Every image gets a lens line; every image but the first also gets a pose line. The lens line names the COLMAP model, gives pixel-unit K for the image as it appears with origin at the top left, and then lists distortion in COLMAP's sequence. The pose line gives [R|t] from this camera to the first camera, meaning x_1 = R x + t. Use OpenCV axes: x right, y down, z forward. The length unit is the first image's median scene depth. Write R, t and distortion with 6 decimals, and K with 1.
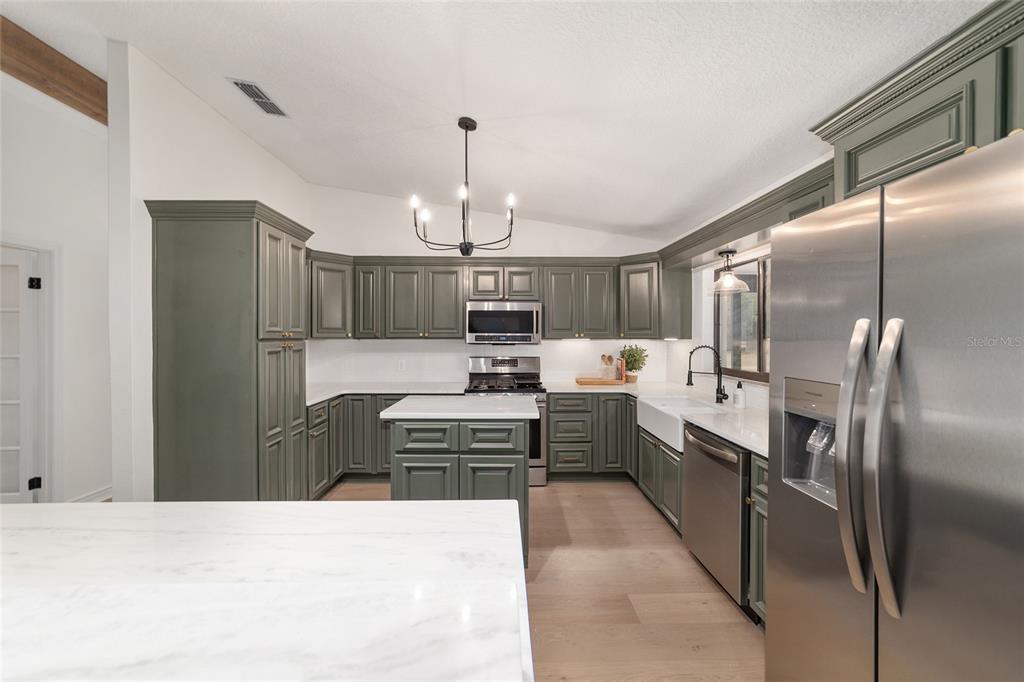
lens RADIAL K [[396.2, 0, 512.0], [0, 396.2, 341.0], [0, 0, 1]] dist [-0.000882, -0.000007]
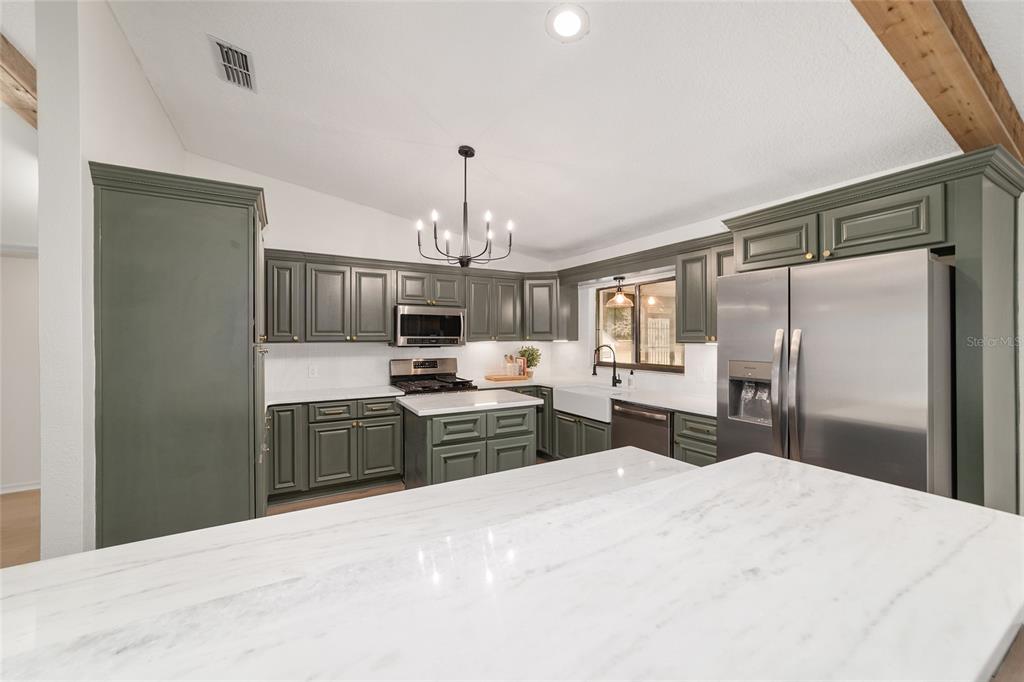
lens RADIAL K [[397.9, 0, 512.0], [0, 397.9, 341.0], [0, 0, 1]] dist [-0.007009, 0.000093]
pose [[0.876158, -0.006622, 0.481979, -0.357877], [0.010537, 0.999930, -0.005417, 0.001090], [-0.481909, 0.009825, 0.876166, -0.034894]]
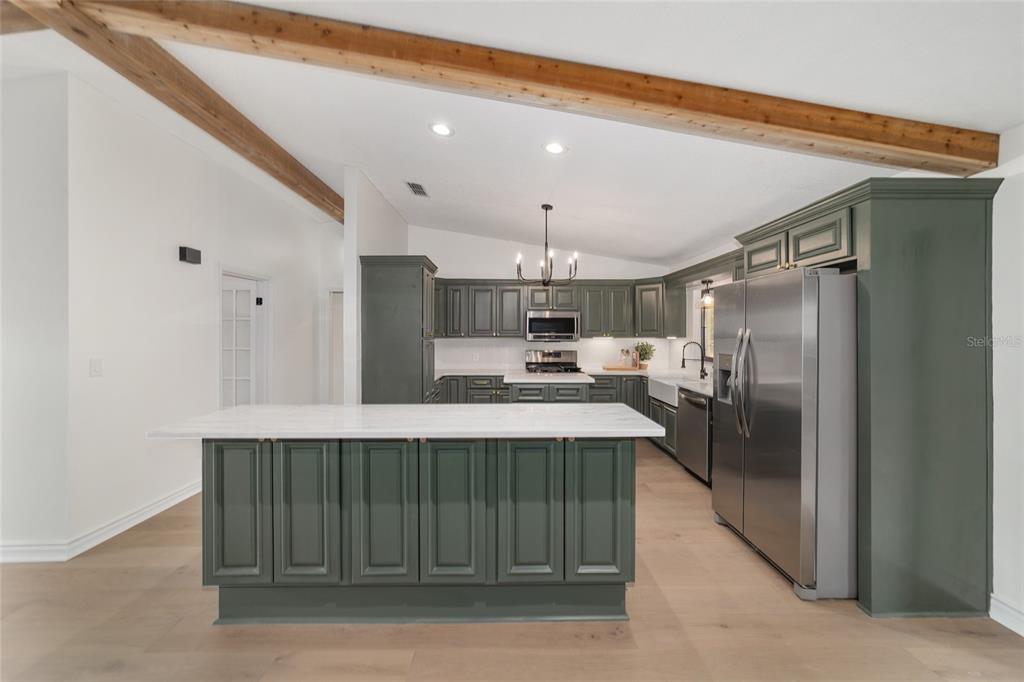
lens RADIAL K [[397.9, 0, 512.0], [0, 397.9, 341.0], [0, 0, 1]] dist [-0.007009, 0.000093]
pose [[0.999975, -0.000365, -0.007124, -0.161730], [0.000373, 0.999999, 0.001014, 0.006017], [0.007124, -0.001017, 0.999974, -0.430831]]
